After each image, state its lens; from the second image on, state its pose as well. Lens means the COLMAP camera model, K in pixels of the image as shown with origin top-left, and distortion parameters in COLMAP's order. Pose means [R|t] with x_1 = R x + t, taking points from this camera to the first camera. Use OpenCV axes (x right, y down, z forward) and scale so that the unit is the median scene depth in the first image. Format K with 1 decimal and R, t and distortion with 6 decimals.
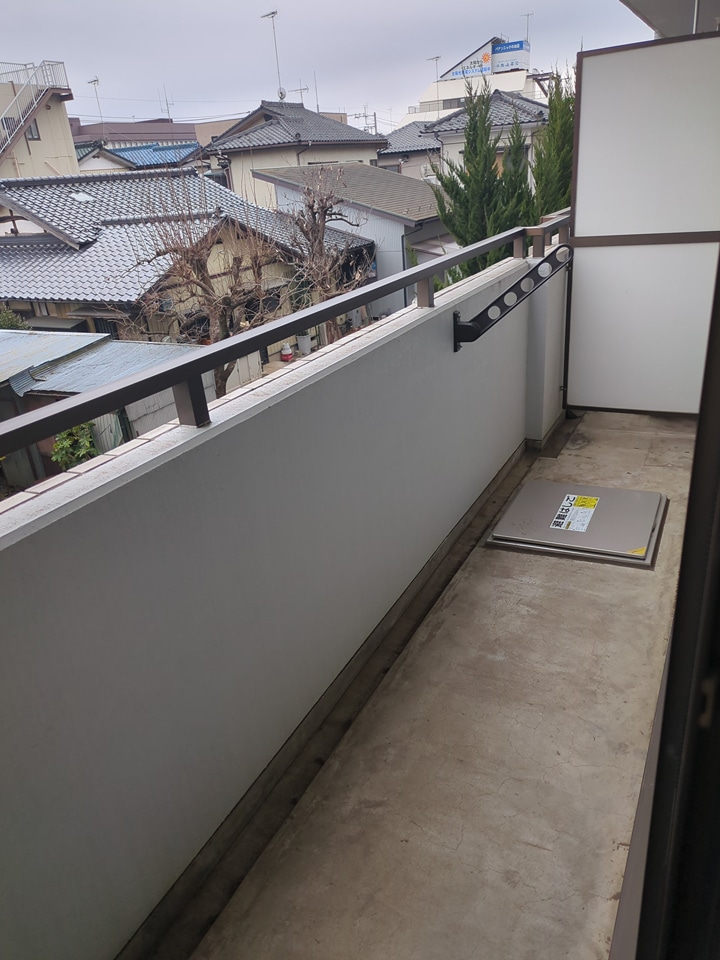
lens RADIAL K [[701.3, 0, 360.0], [0, 701.3, 480.0], [0, 0, 1]] dist [0.010452, 0.005368]
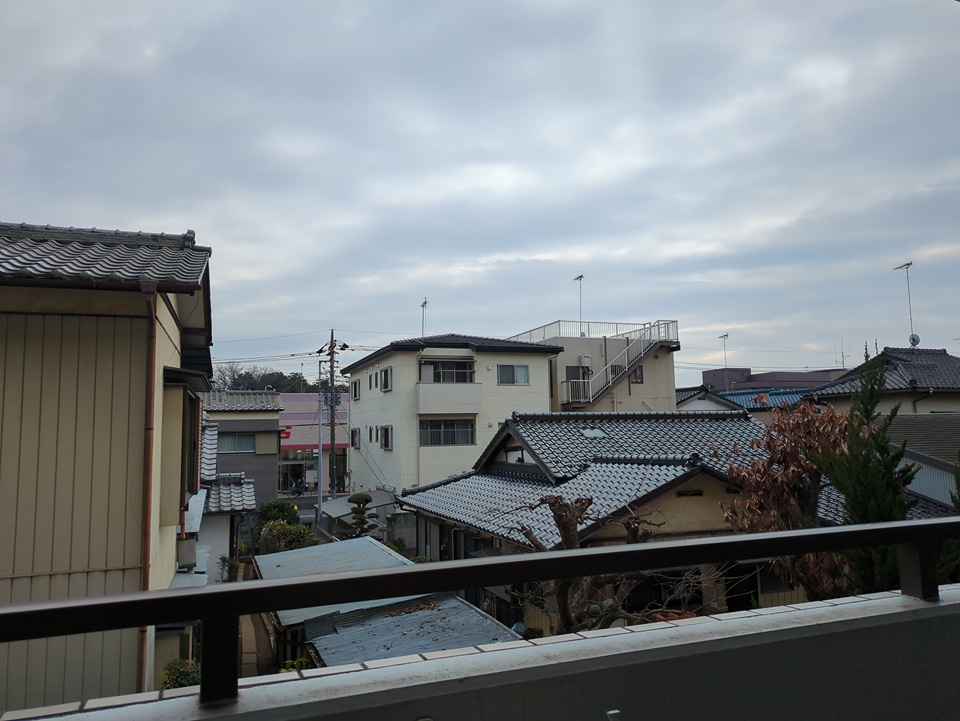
lens RADIAL K [[701.3, 0, 480.0], [0, 701.3, 360.5], [0, 0, 1]] dist [0.010452, 0.005368]
pose [[0.745518, -0.007349, -0.666445, 0.080670], [-0.305161, 0.885203, -0.351129, -0.059327], [0.592520, 0.465146, 0.657693, 0.128572]]
